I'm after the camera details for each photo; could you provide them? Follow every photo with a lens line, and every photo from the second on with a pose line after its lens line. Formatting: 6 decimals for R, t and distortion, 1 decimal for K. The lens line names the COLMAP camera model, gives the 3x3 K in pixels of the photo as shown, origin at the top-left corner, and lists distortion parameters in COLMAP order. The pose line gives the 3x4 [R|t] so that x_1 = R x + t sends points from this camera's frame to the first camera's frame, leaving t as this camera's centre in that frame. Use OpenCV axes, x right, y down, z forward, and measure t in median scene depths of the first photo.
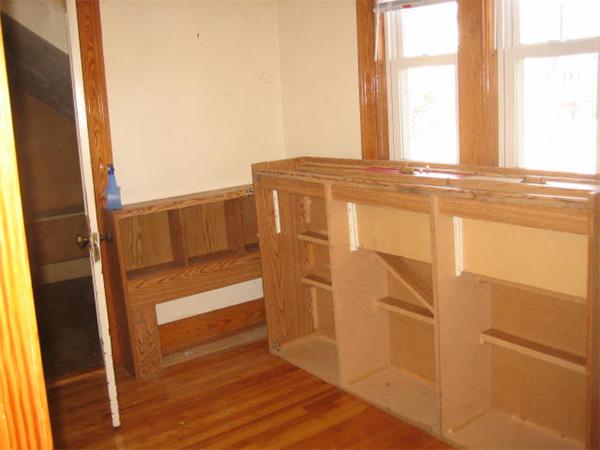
lens RADIAL K [[629.2, 0, 300.0], [0, 629.2, 225.0], [0, 0, 1]] dist [-0.141205, 0.170910]
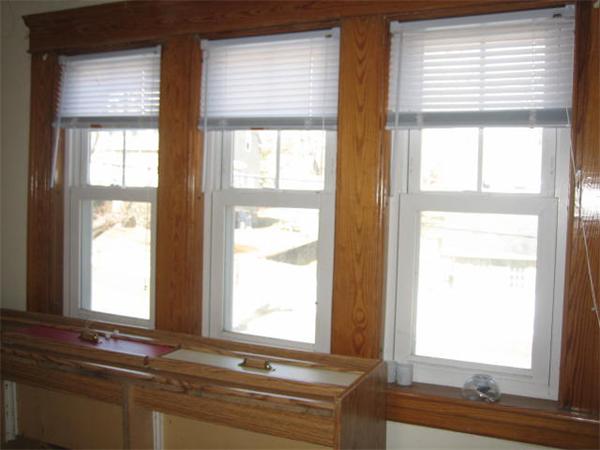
lens RADIAL K [[629.2, 0, 300.0], [0, 629.2, 225.0], [0, 0, 1]] dist [-0.141205, 0.170910]
pose [[0.865772, 0.063427, 0.496403, 0.008784], [0.017832, 0.987396, -0.157263, -0.101022], [-0.500121, 0.145005, 0.853729, 0.203615]]
